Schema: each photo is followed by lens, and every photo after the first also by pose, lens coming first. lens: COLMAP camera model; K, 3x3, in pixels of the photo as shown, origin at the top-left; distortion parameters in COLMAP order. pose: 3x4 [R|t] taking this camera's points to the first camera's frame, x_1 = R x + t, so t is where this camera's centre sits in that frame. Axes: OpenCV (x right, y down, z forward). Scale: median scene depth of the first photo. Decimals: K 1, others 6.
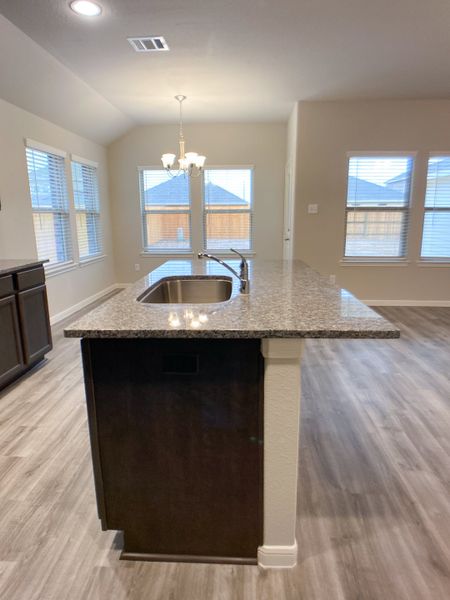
lens RADIAL K [[371.5, 0, 223.1], [0, 371.5, 295.1], [0, 0, 1]] dist [-0.002288, -0.031582]
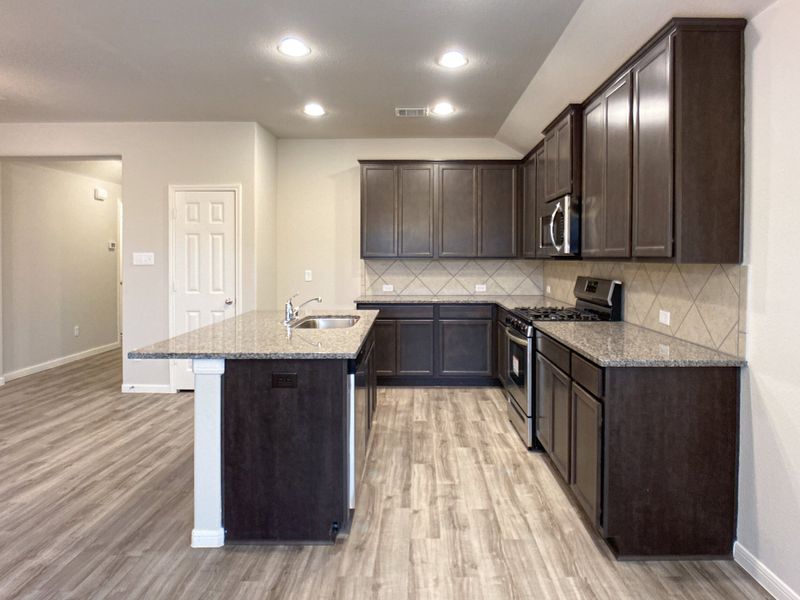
lens RADIAL K [[531.6, 0, 396.6], [0, 531.6, 261.3], [0, 0, 1]] dist [-0.027535, -0.001973]
pose [[-0.999910, 0.005946, -0.012061, -0.217203], [0.003176, 0.975991, 0.217786, -0.454614], [0.013067, 0.217728, -0.975922, 1.972491]]
